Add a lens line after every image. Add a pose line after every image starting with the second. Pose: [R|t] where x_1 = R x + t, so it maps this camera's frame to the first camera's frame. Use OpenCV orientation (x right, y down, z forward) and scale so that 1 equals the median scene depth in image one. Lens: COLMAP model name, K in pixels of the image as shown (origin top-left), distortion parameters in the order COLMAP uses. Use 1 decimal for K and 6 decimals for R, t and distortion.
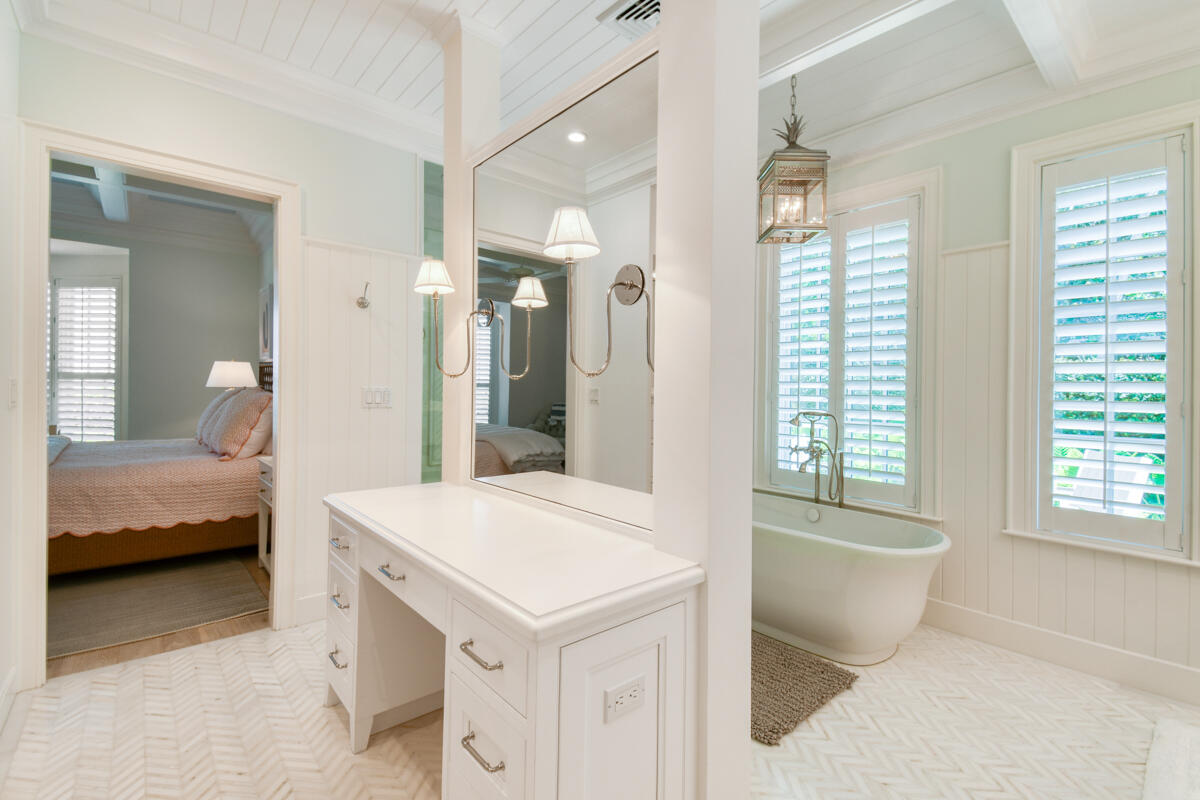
lens RADIAL K [[509.1, 0, 600.0], [0, 509.1, 400.0], [0, 0, 1]] dist [0.000746, 0.000034]
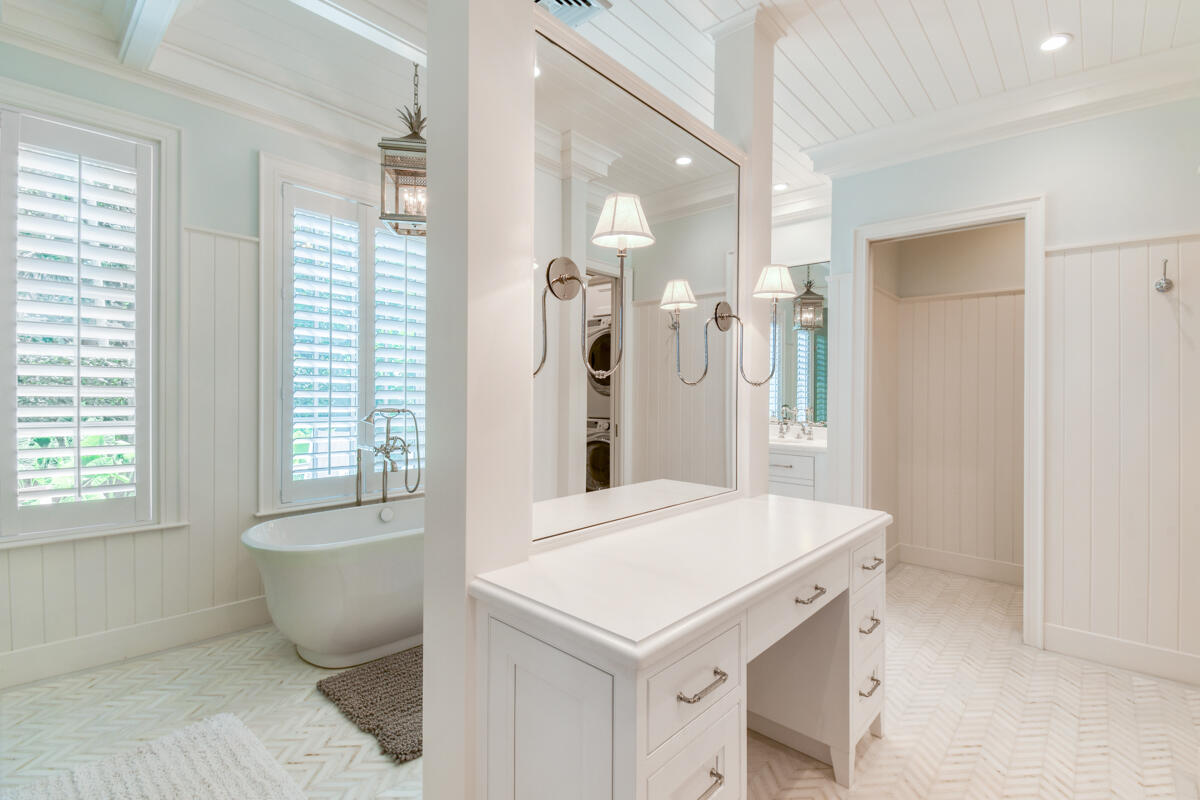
lens RADIAL K [[547.0, 0, 595.2], [0, 547.0, 388.7], [0, 0, 1]] dist [-0.026787, -0.000436]
pose [[-0.081235, -0.010989, 0.996634, -0.607921], [-0.000607, 0.999940, 0.010976, -0.024610], [-0.996695, 0.000287, -0.081237, 0.645865]]
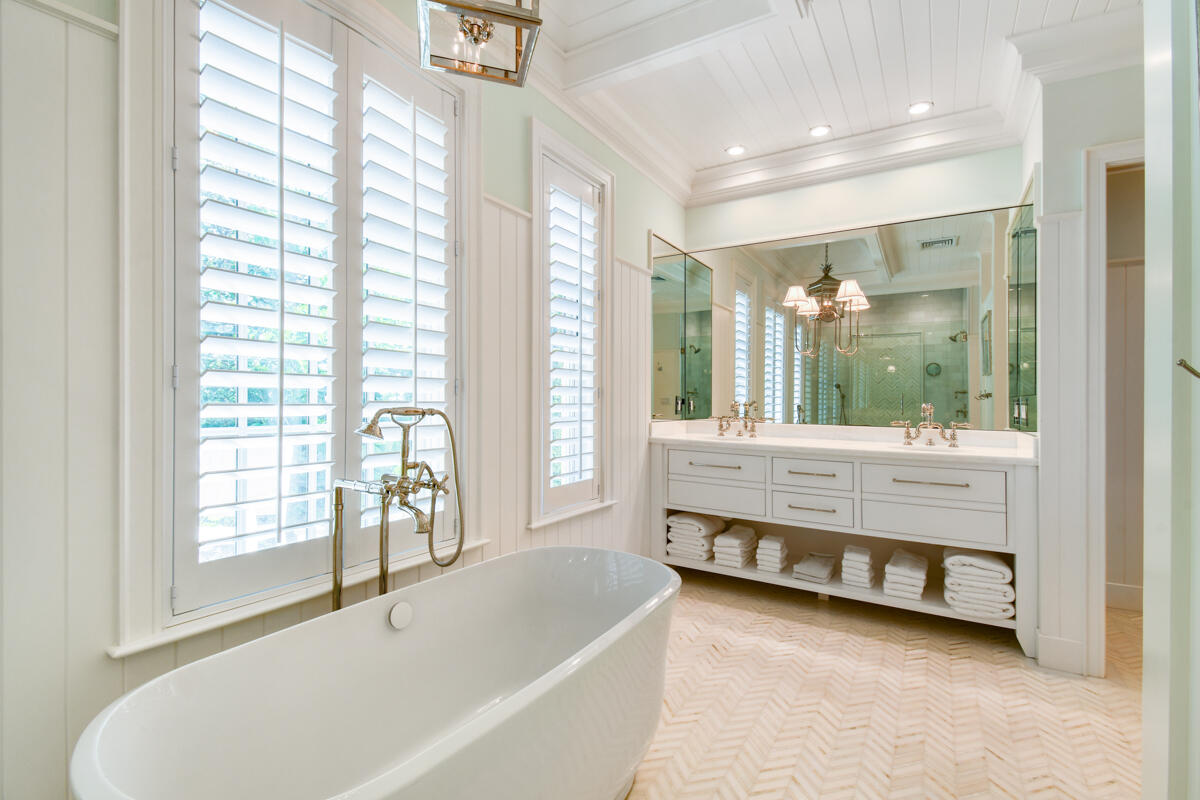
lens RADIAL K [[537.3, 0, 615.9], [0, 537.3, 390.3], [0, 0, 1]] dist [-0.003160, -0.000317]
pose [[-0.267360, -0.014071, 0.963494, -0.138967], [-0.003594, 0.999901, 0.013606, -0.002054], [-0.963590, 0.000175, -0.267384, 0.879461]]
